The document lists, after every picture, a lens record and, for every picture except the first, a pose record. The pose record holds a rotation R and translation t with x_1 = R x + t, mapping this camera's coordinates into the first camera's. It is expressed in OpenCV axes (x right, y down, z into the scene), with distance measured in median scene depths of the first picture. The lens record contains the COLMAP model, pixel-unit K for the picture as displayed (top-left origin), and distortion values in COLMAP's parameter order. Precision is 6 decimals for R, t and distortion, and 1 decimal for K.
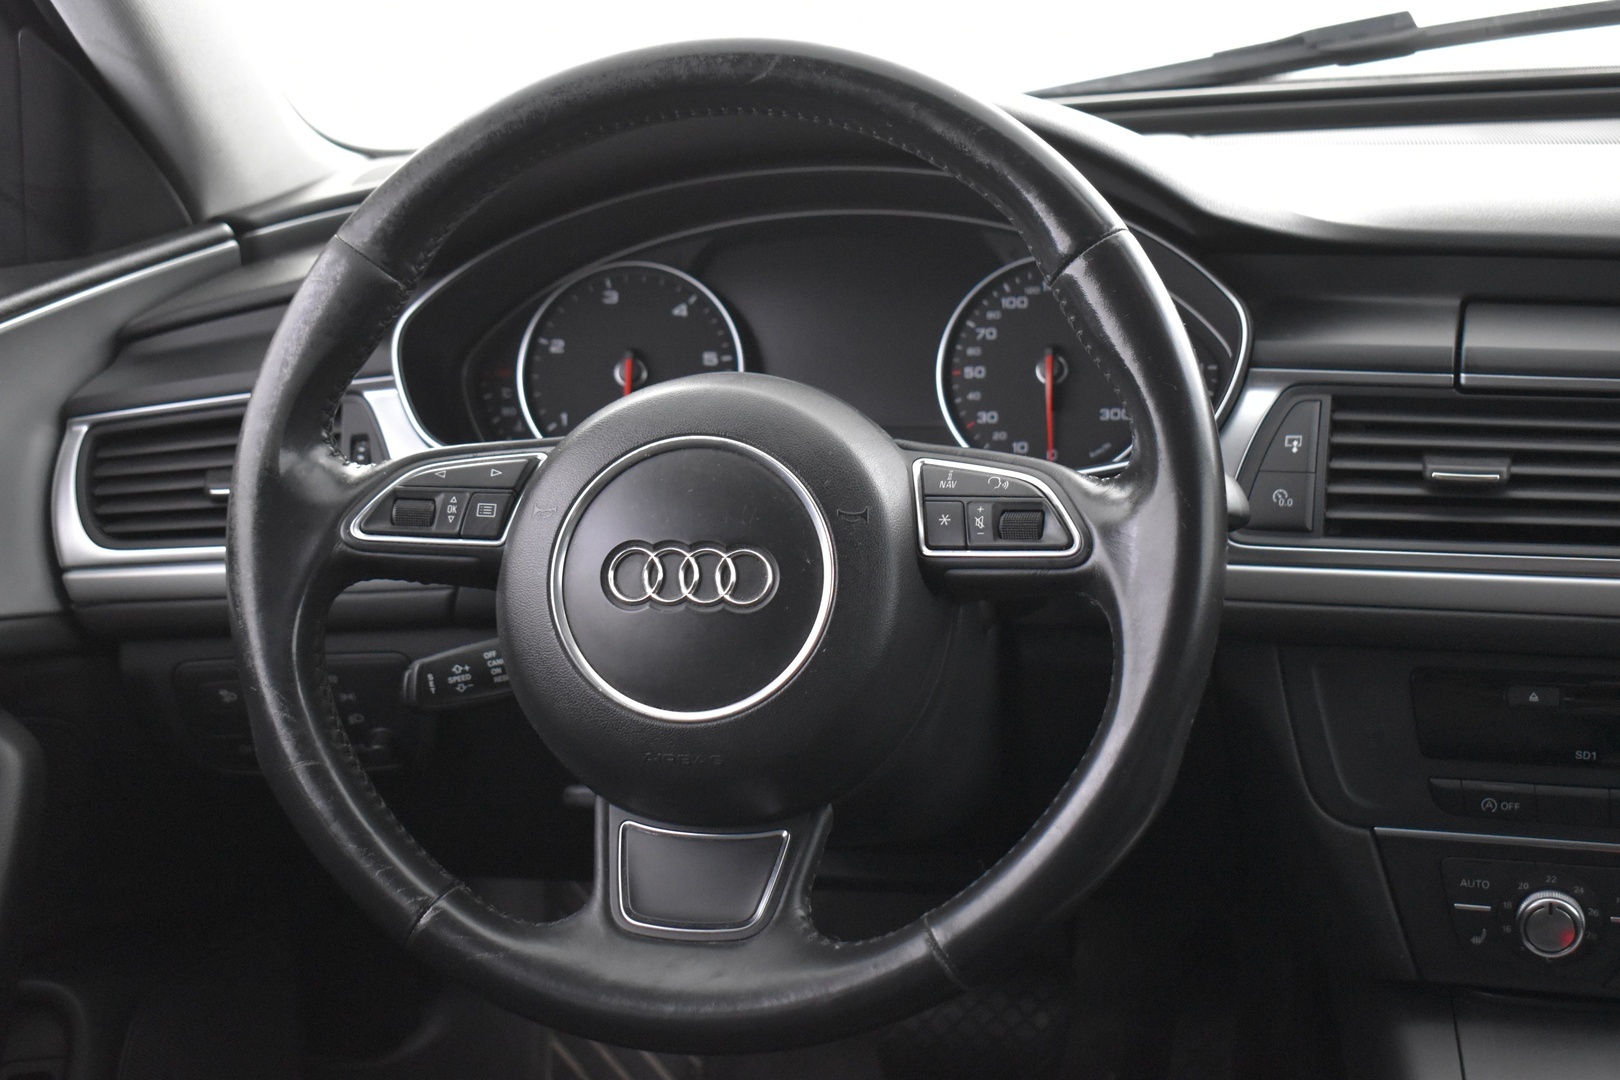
lens RADIAL K [[2189.2, 0, 812.0], [0, 2189.2, 536.3], [0, 0, 1]] dist [-0.068041, 0.000000]
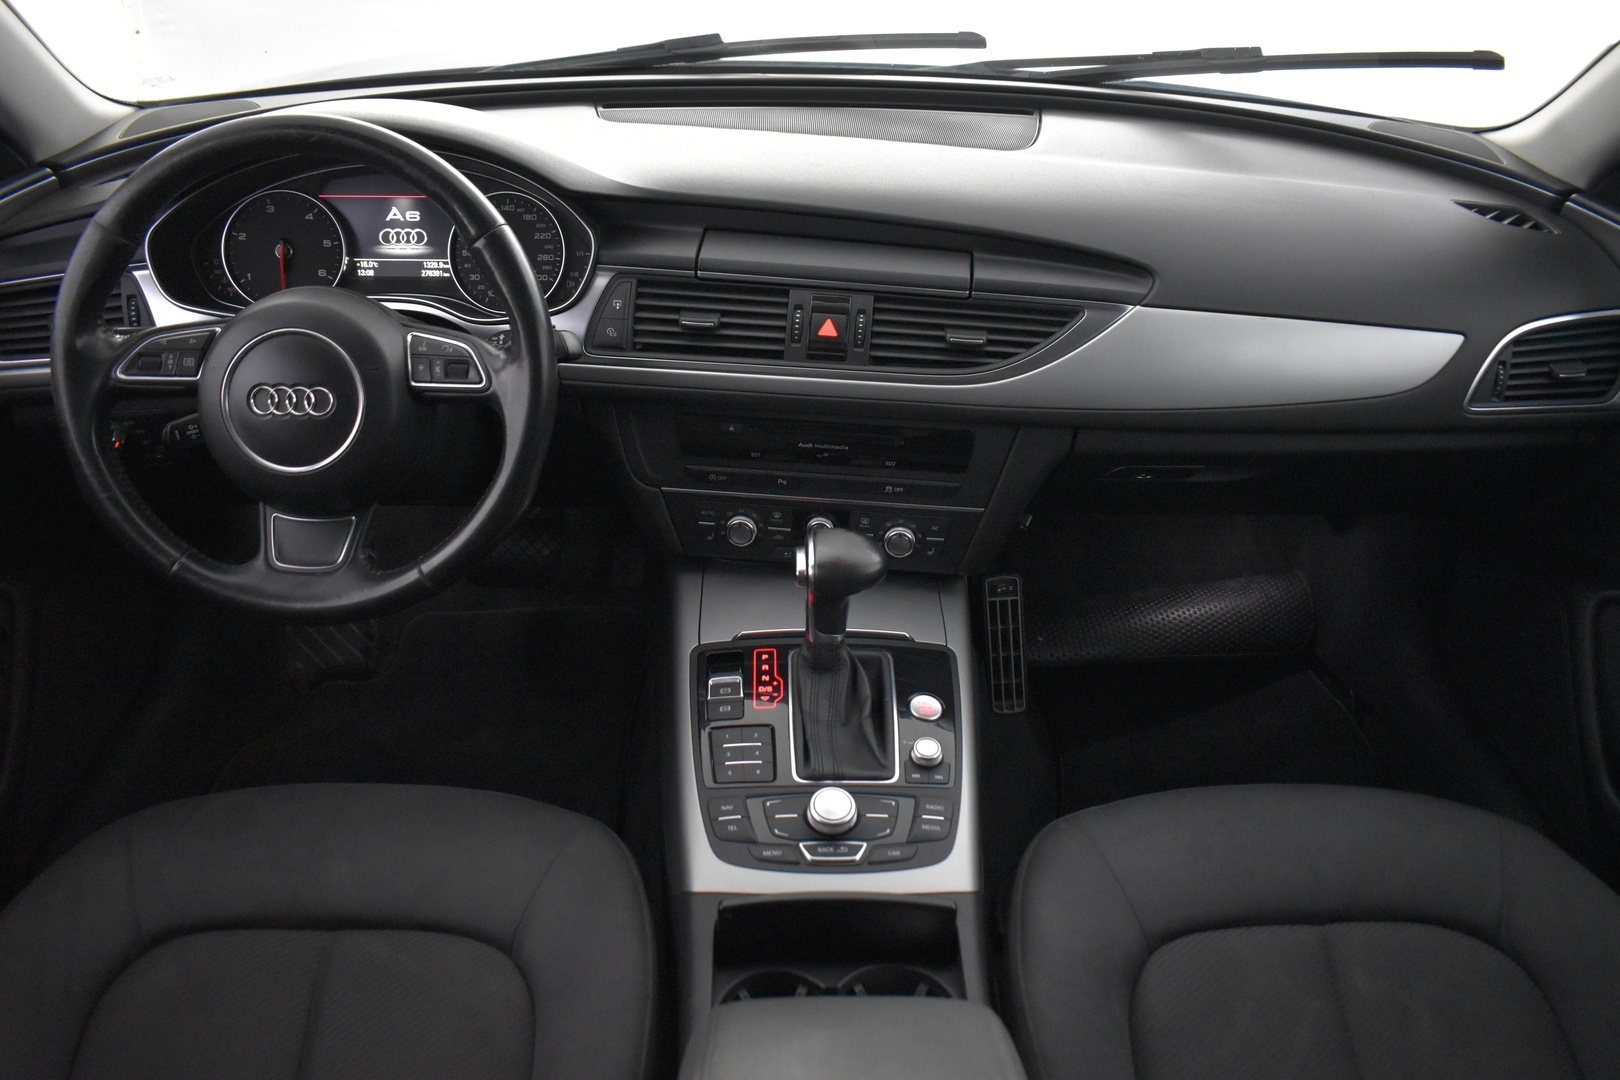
lens RADIAL K [[1237.5, 0, 803.5], [0, 1237.5, 542.0], [0, 0, 1]] dist [-0.082975, -0.001817]
pose [[0.972587, -0.045746, 0.227993, 0.119873], [-0.016469, 0.964446, 0.263767, -0.135709], [-0.231953, -0.260291, 0.937255, -0.169805]]
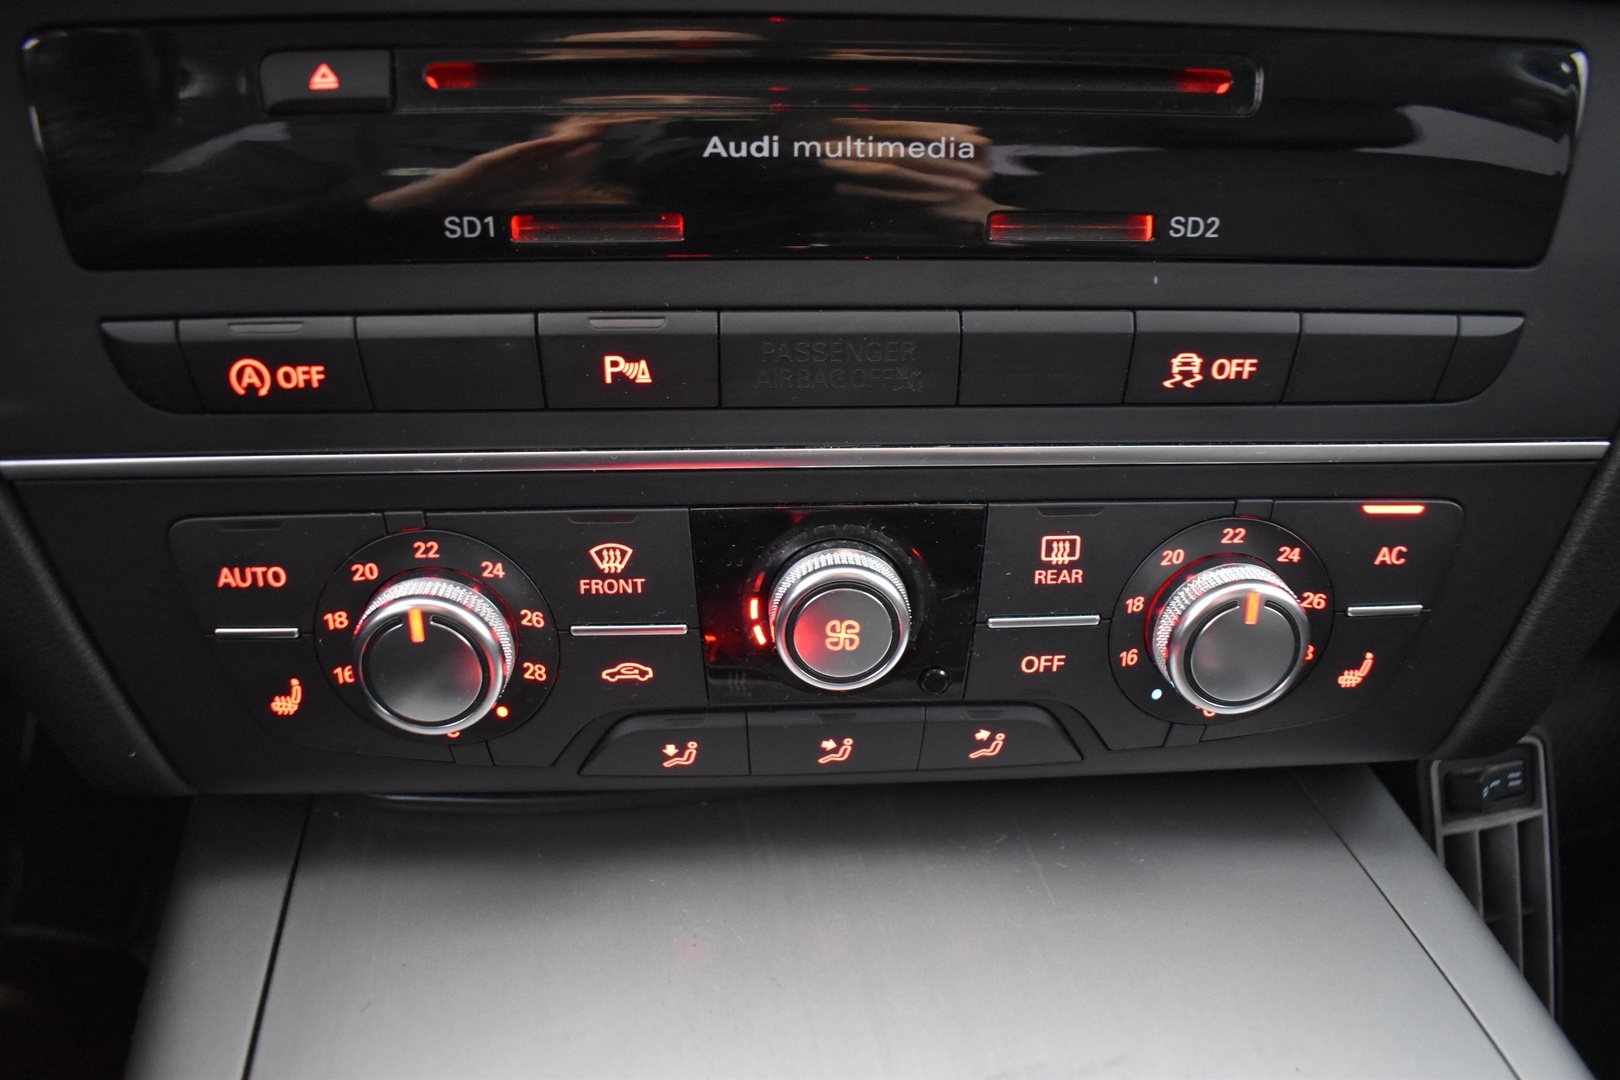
lens RADIAL K [[1237.5, 0, 811.9], [0, 1237.5, 540.4], [0, 0, 1]] dist [-0.082975, -0.001817]
pose [[0.927592, -0.093980, 0.361581, 0.324340], [0.038292, 0.986662, 0.158213, 0.122112], [-0.371627, -0.132911, 0.918819, 0.757591]]
